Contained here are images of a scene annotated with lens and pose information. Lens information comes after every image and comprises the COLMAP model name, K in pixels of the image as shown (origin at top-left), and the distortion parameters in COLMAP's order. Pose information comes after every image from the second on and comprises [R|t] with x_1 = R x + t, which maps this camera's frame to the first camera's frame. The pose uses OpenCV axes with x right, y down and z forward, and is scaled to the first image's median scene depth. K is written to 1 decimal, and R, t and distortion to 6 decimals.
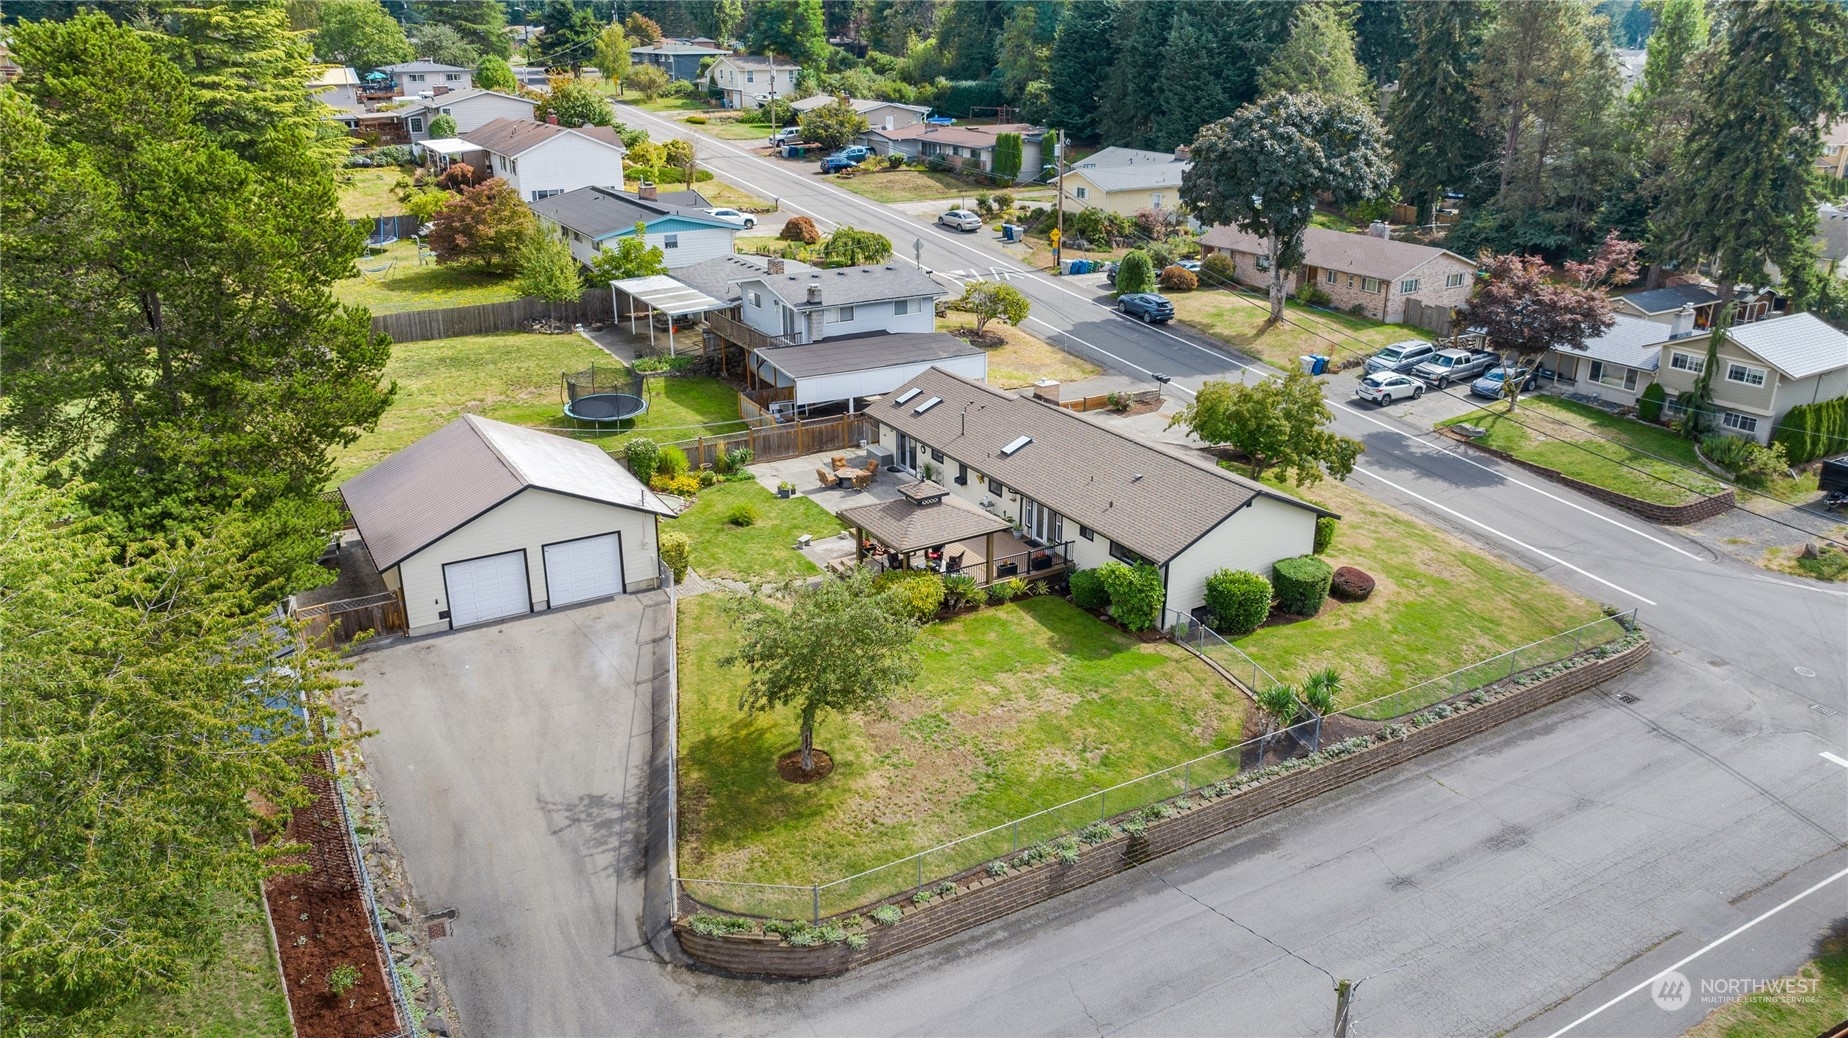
lens RADIAL K [[1293.3, 0, 931.2], [0, 1293.3, 516.6], [0, 0, 1]] dist [-0.038826, 0.042015]
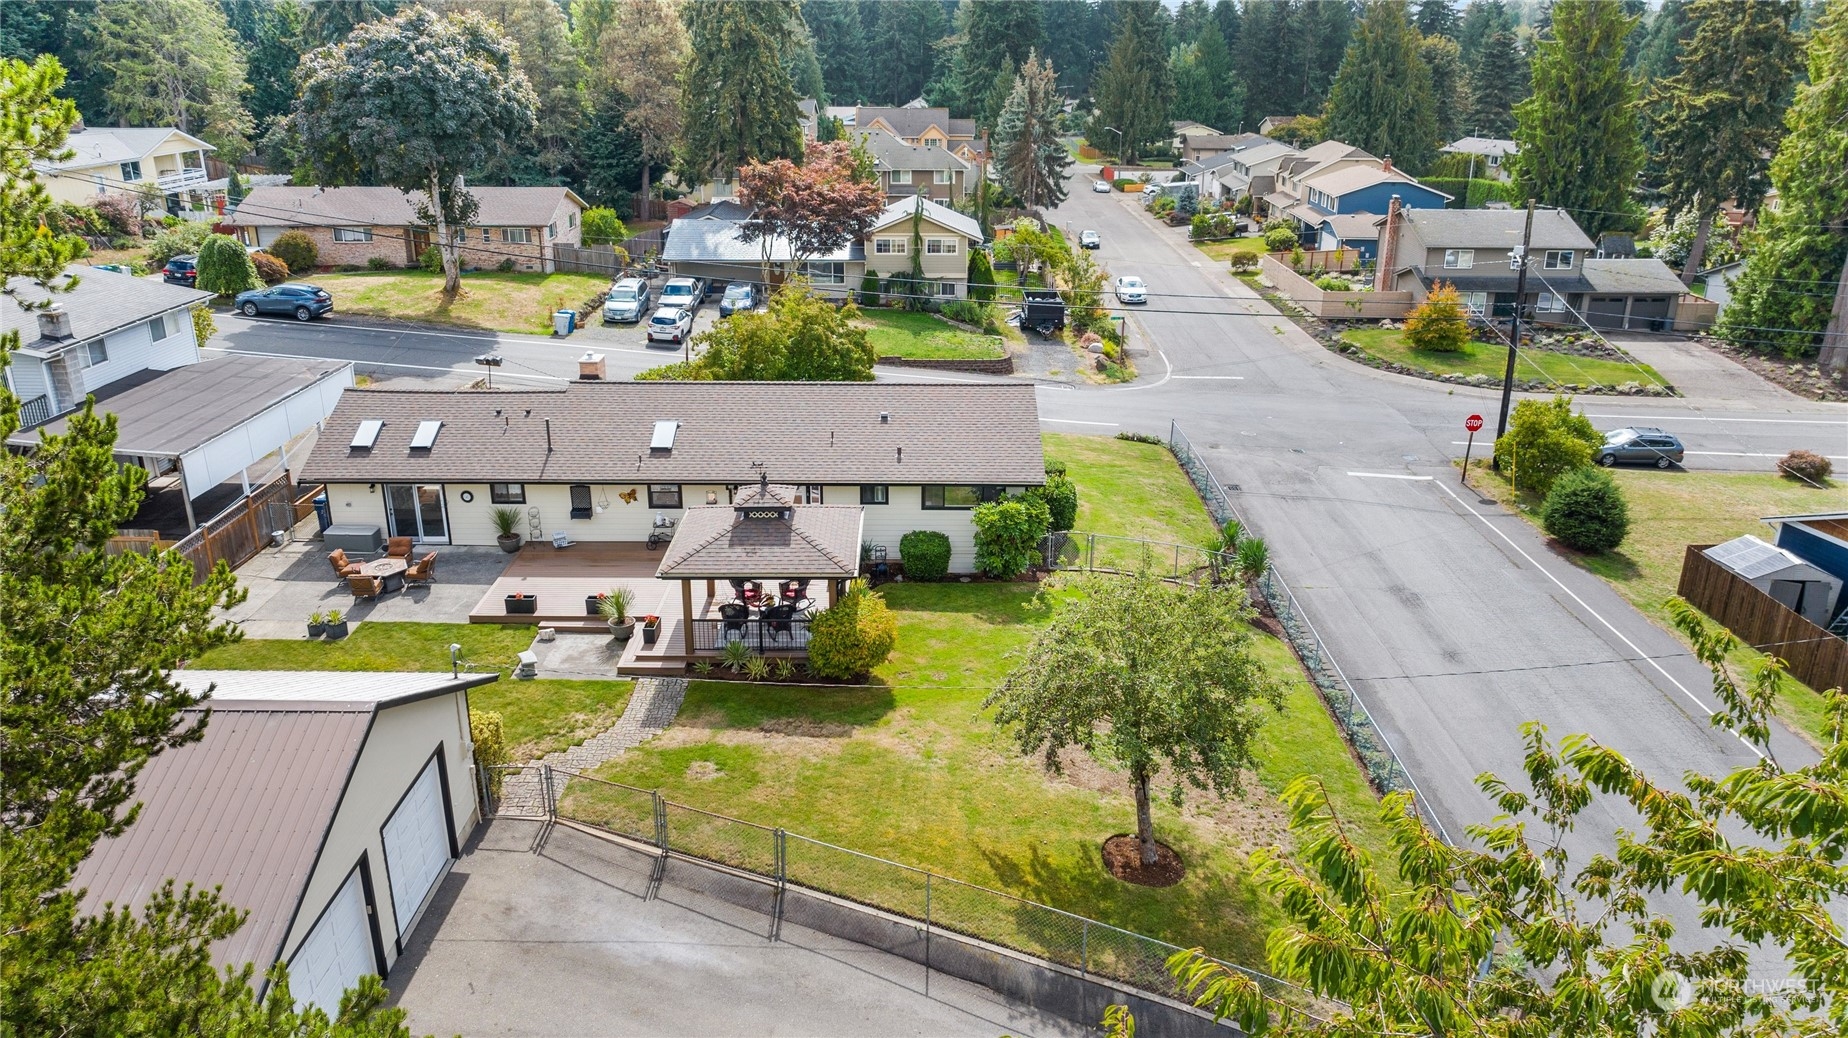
lens RADIAL K [[1293.3, 0, 931.2], [0, 1293.3, 516.6], [0, 0, 1]] dist [-0.038826, 0.042015]
pose [[0.510824, -0.295767, 0.807206, -0.395343], [0.298915, 0.941475, 0.155802, -0.069853], [-0.806045, 0.161698, 0.569337, 0.414258]]
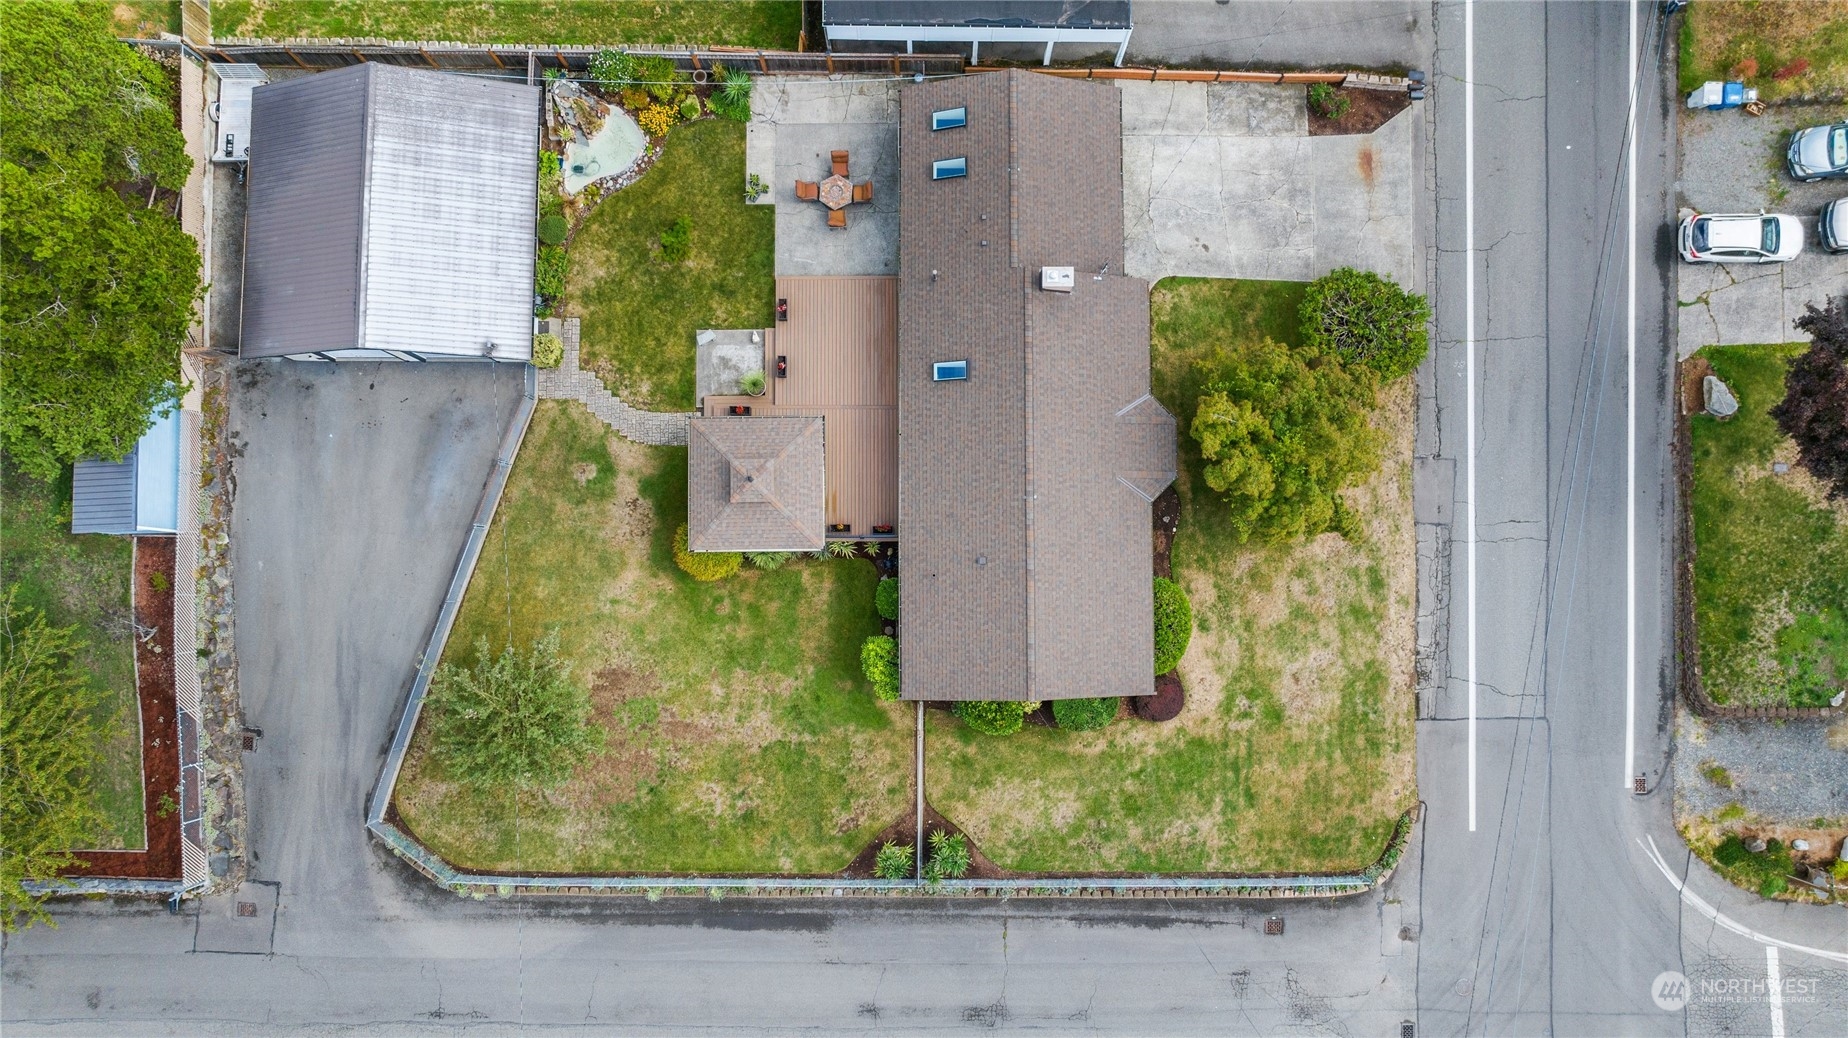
lens RADIAL K [[1293.3, 0, 931.2], [0, 1293.3, 516.6], [0, 0, 1]] dist [-0.038826, 0.042015]
pose [[0.860002, 0.508879, -0.037936, 0.118299], [-0.183264, 0.377386, 0.907741, -0.672905], [0.476247, -0.773707, 0.417812, 0.498273]]
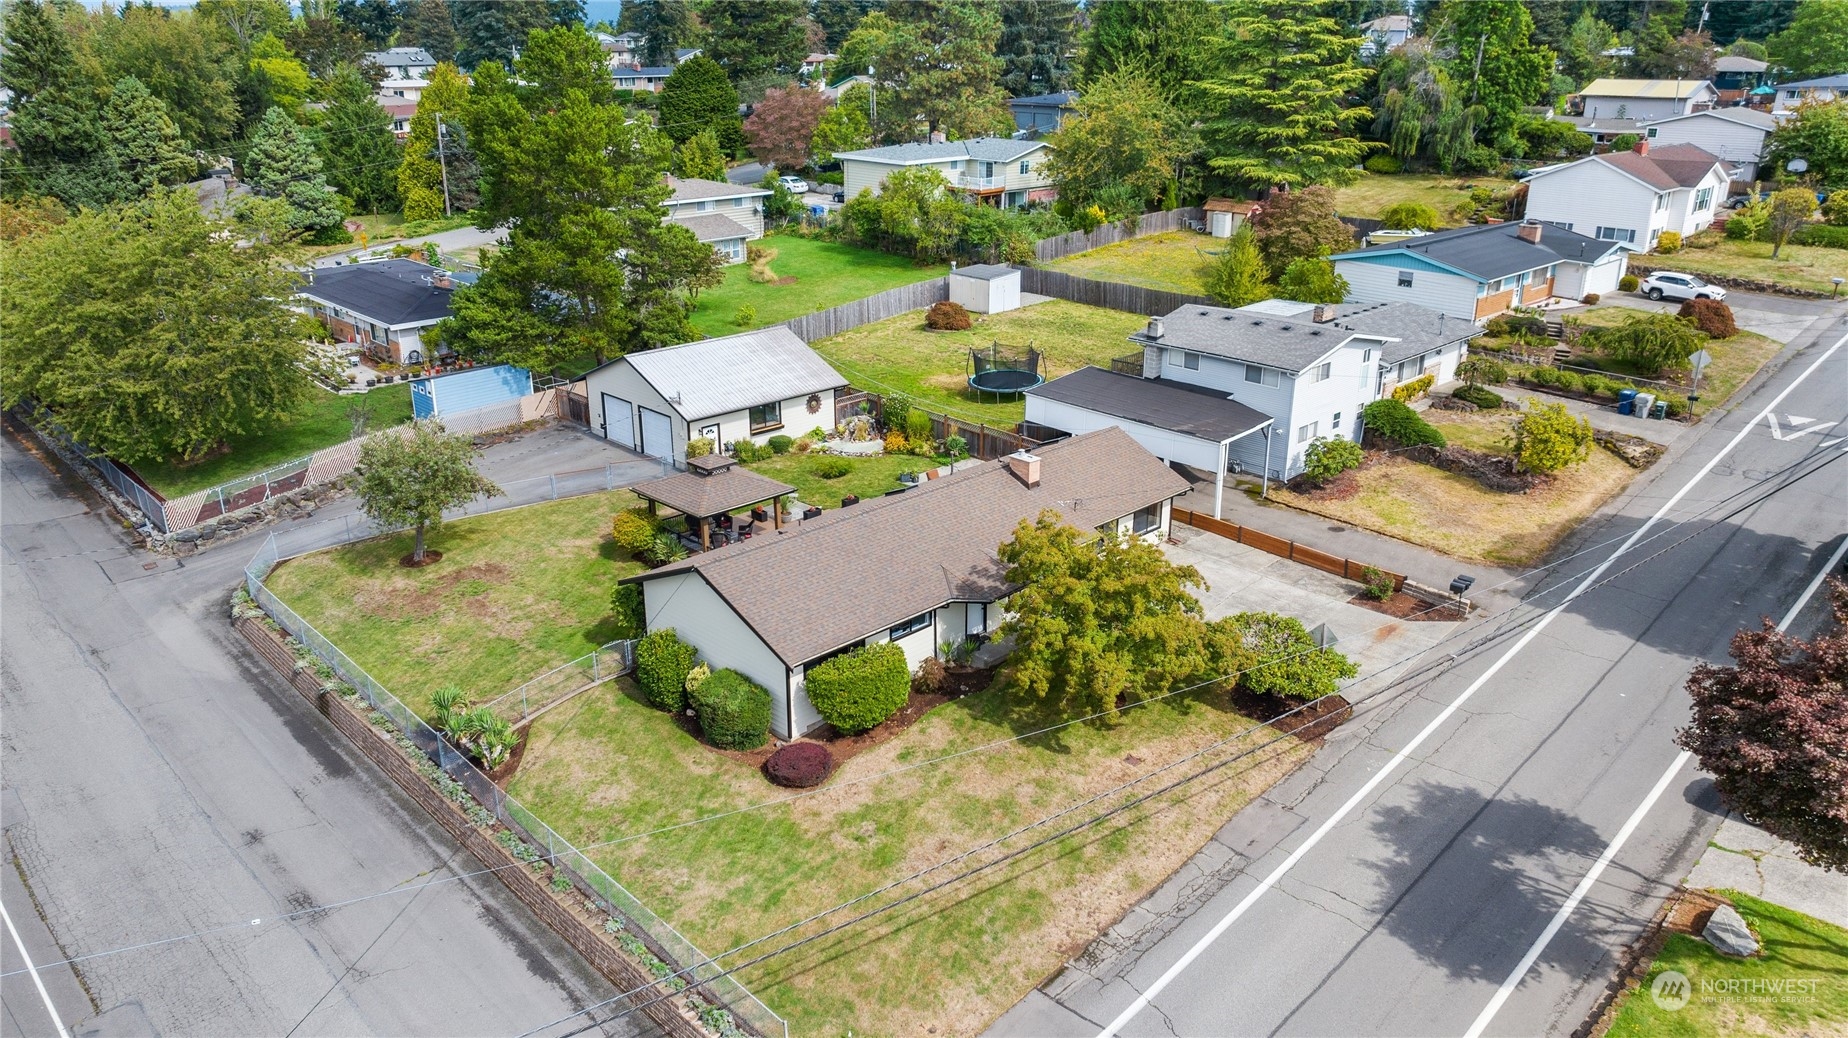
lens RADIAL K [[1293.3, 0, 931.2], [0, 1293.3, 516.6], [0, 0, 1]] dist [-0.038826, 0.042015]
pose [[0.246394, 0.343308, -0.906328, 0.788476], [-0.348614, 0.903960, 0.247637, -0.236949], [0.904300, 0.254942, 0.342412, 0.619295]]
